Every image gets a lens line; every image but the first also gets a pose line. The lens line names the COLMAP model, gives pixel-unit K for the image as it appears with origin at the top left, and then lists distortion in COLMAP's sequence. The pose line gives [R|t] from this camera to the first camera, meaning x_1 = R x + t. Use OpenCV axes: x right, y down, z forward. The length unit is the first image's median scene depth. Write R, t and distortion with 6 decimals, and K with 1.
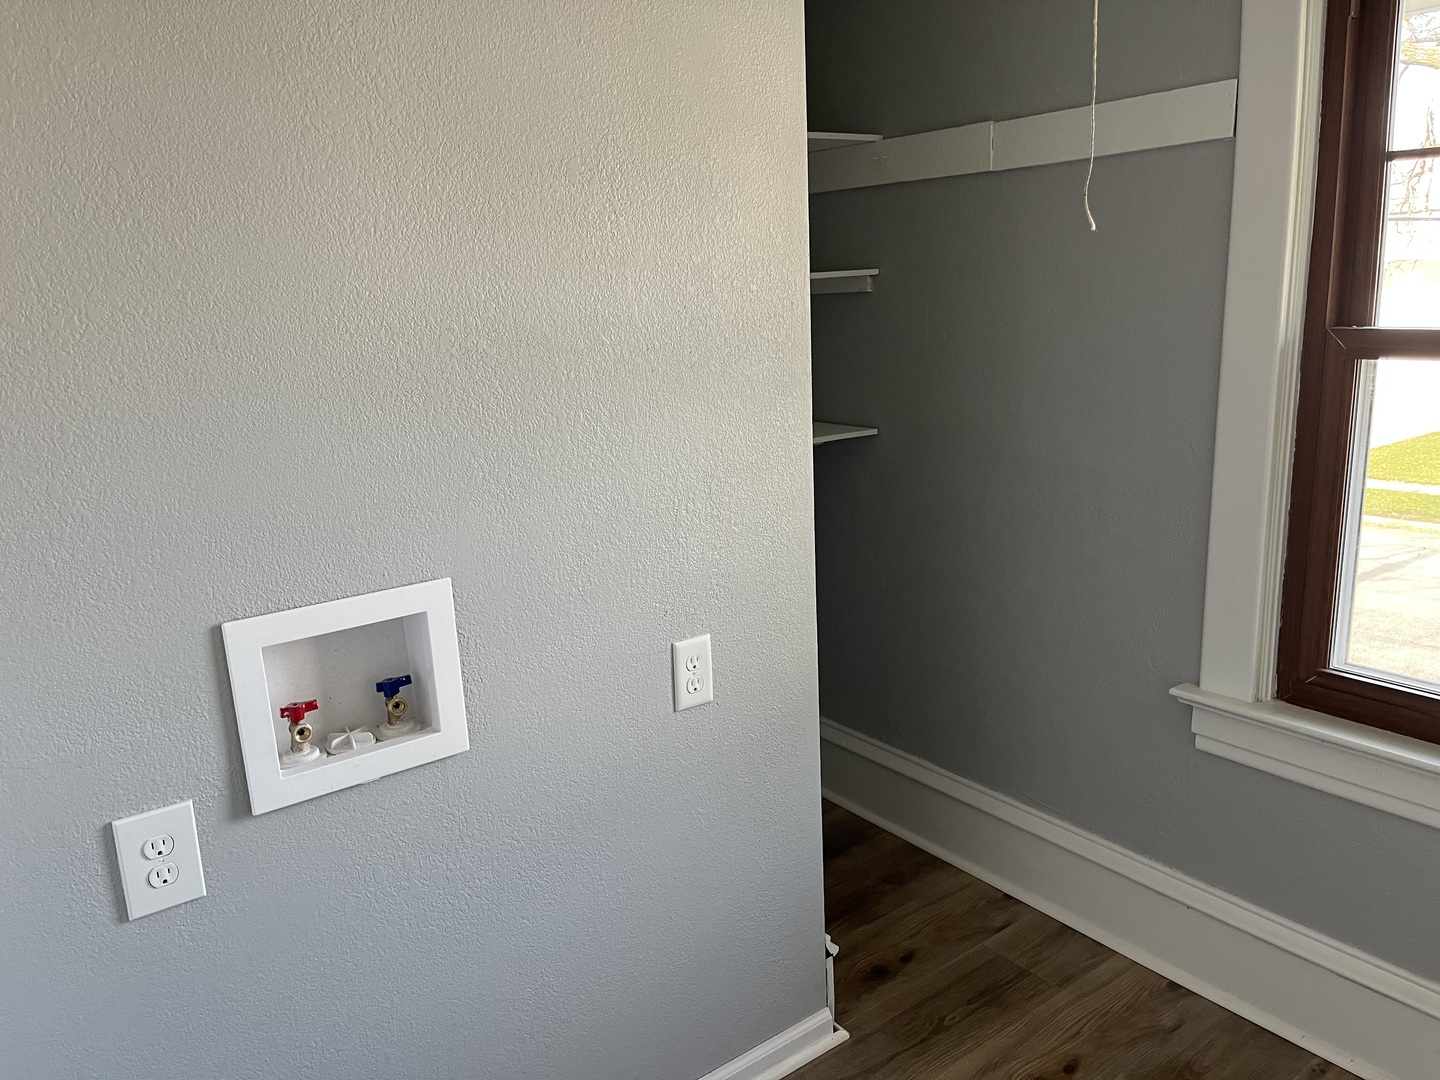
lens RADIAL K [[1093.6, 0, 704.9], [0, 1093.6, 549.3], [0, 0, 1]] dist [0.063293, -0.087519]
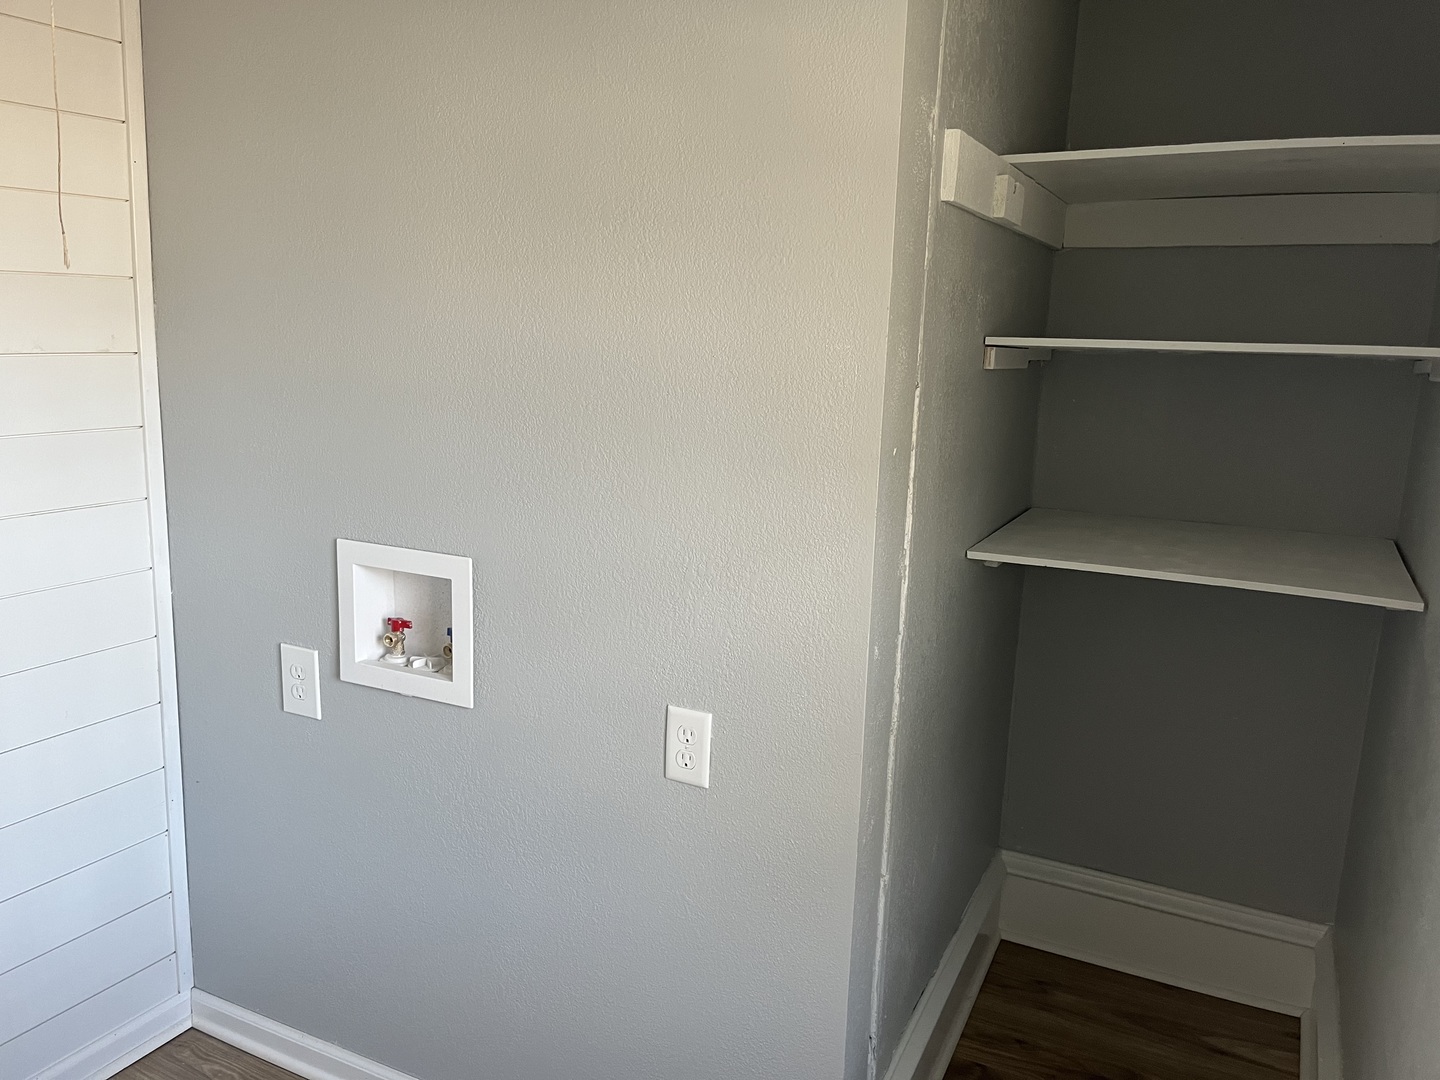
lens RADIAL K [[1093.6, 0, 704.9], [0, 1093.6, 549.3], [0, 0, 1]] dist [0.063293, -0.087519]
pose [[0.456950, 0.234663, -0.857980, 0.856457], [-0.264300, 0.956828, 0.120936, -0.185176], [0.849319, 0.171502, 0.499244, 0.595759]]
